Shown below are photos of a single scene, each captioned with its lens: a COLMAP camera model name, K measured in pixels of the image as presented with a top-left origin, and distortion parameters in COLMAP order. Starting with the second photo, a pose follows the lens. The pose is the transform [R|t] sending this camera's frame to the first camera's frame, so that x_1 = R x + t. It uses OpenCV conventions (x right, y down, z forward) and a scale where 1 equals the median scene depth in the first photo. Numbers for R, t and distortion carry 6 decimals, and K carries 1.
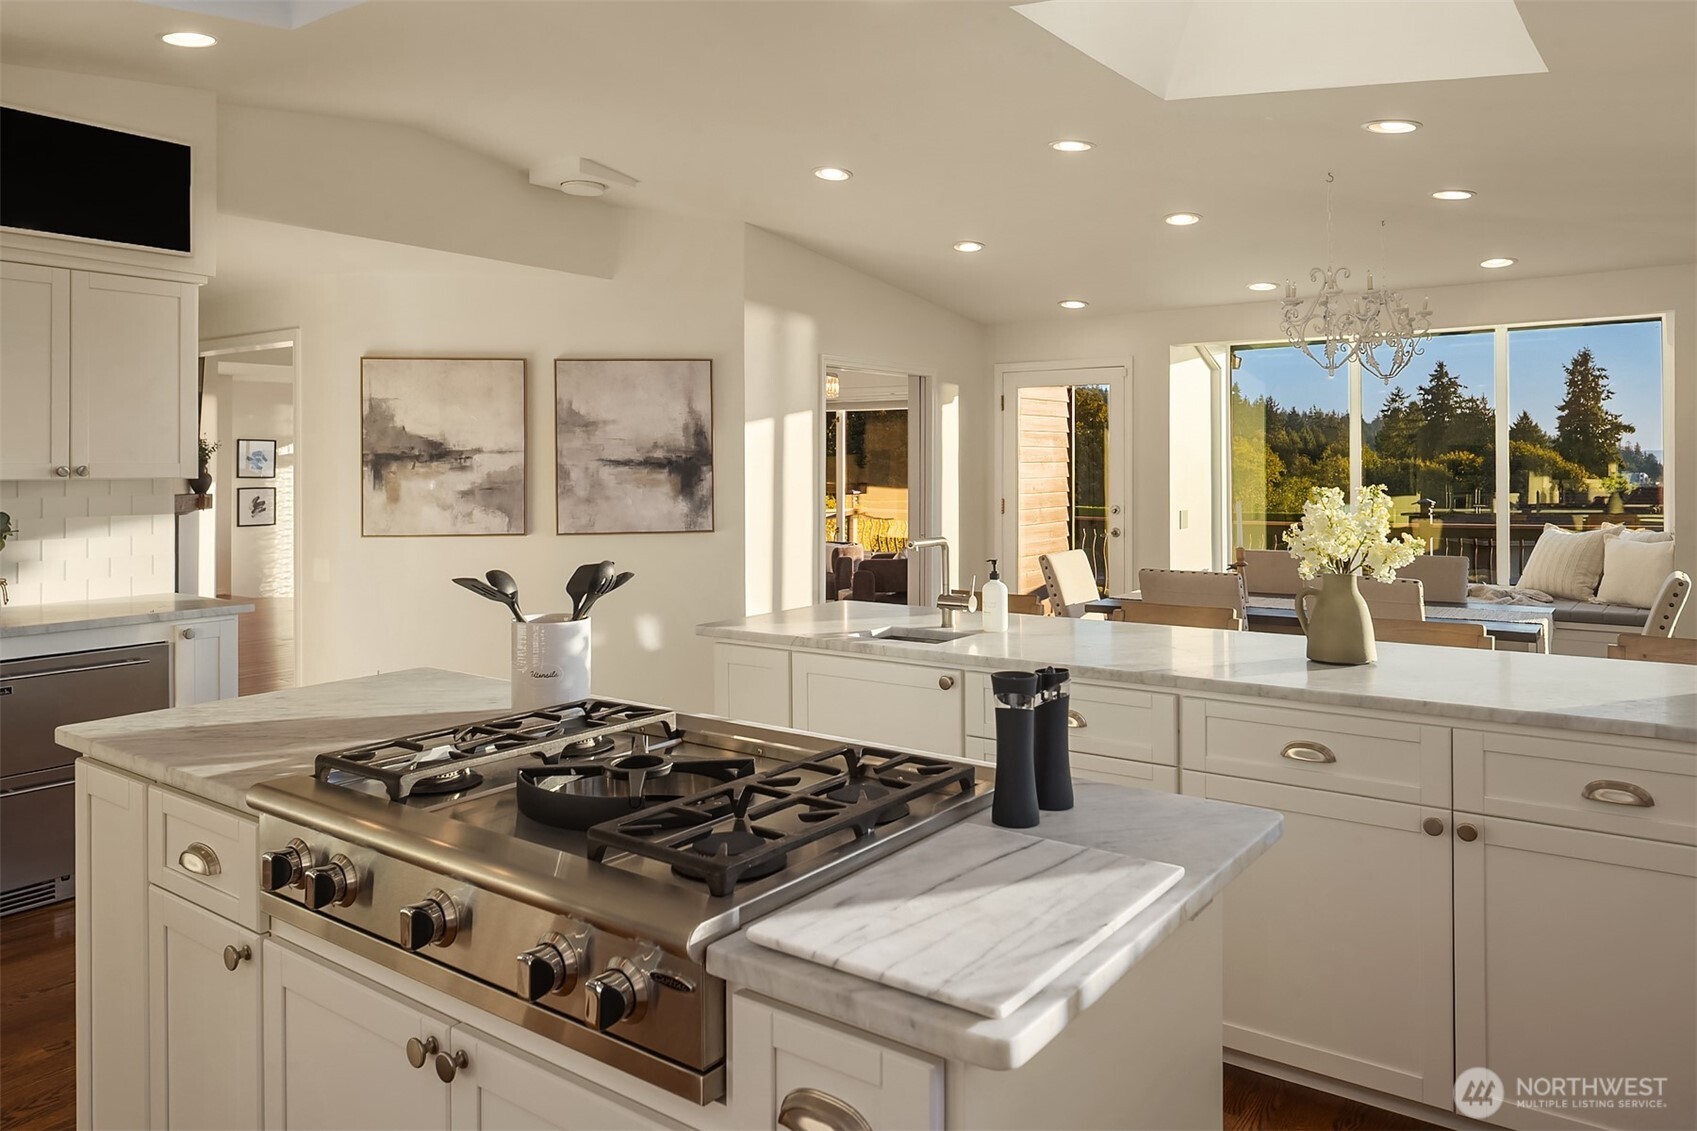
lens RADIAL K [[1149.8, 0, 838.9], [0, 1149.8, 454.9], [0, 0, 1]] dist [-0.003035, 0.003541]
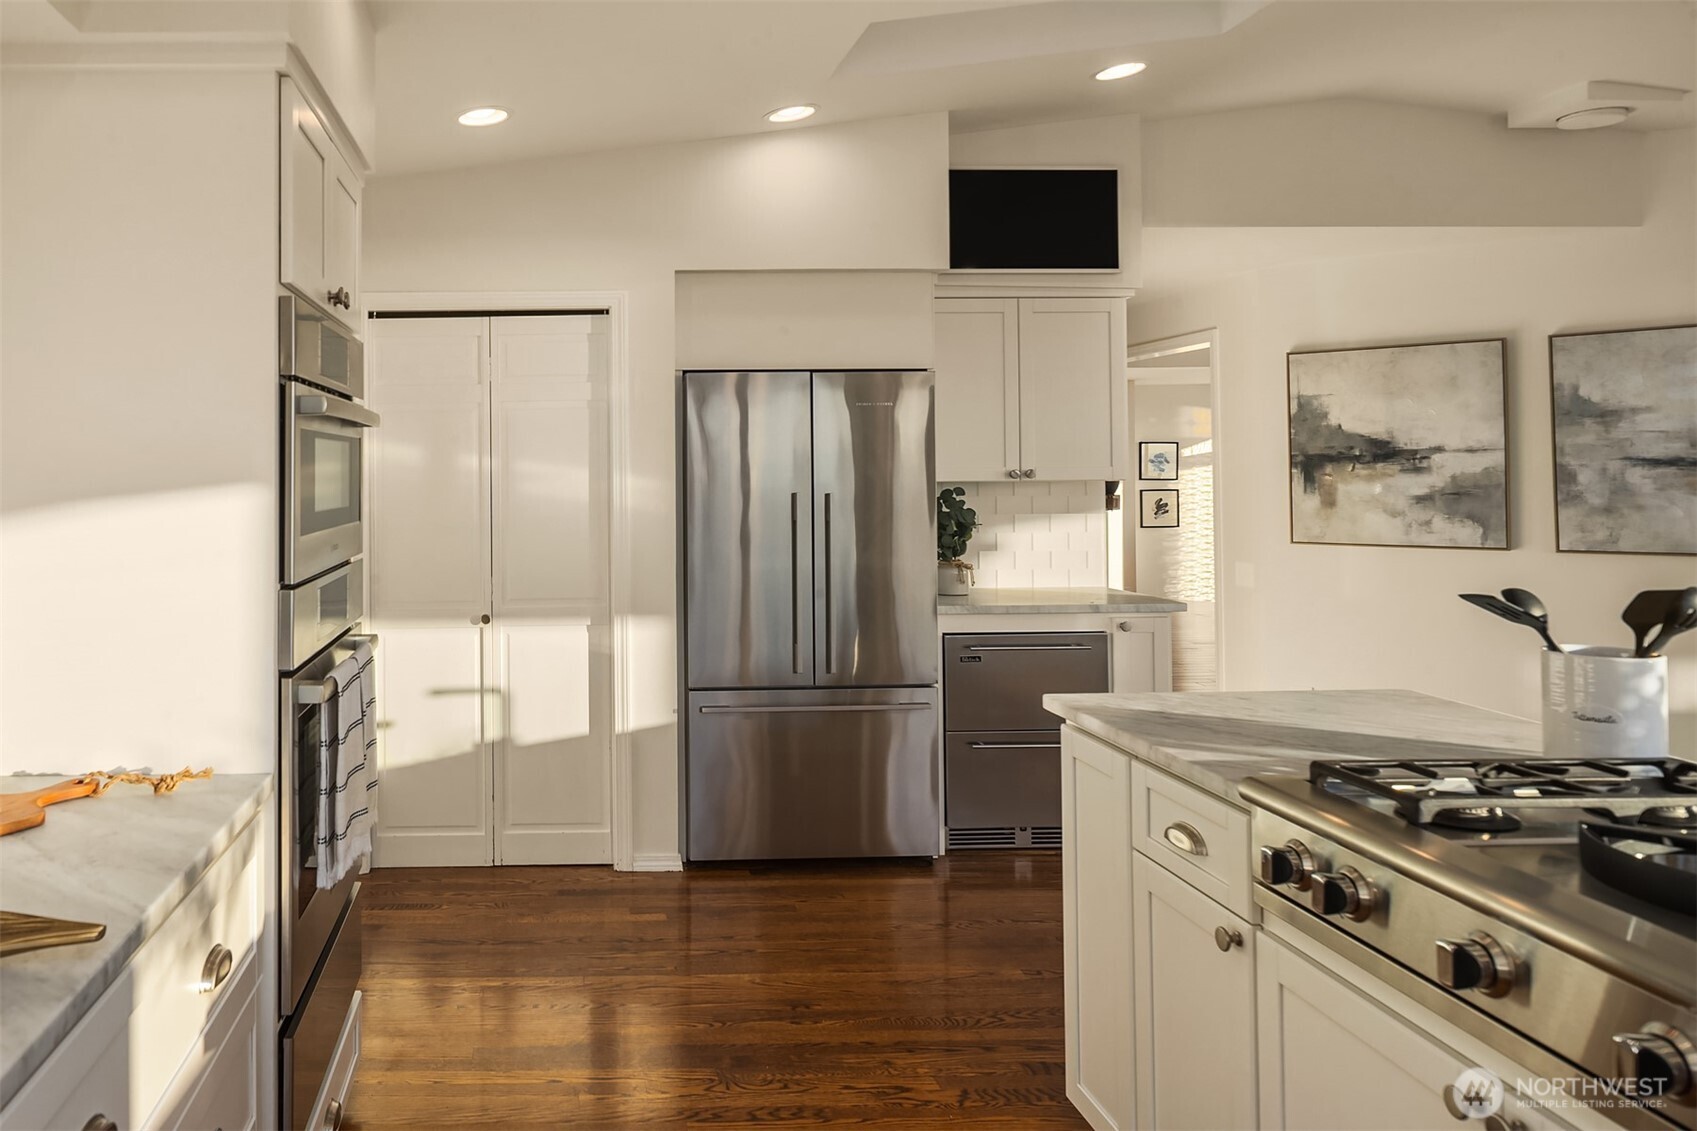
lens RADIAL K [[1078.0, 0, 848.0], [0, 1078.0, 455.3], [0, 0, 1]] dist [0.000876, -0.000496]
pose [[0.611175, -0.017930, -0.791292, 0.051252], [0.013249, 0.999835, -0.012421, 0.004388], [0.791384, -0.002892, 0.611312, 0.136299]]
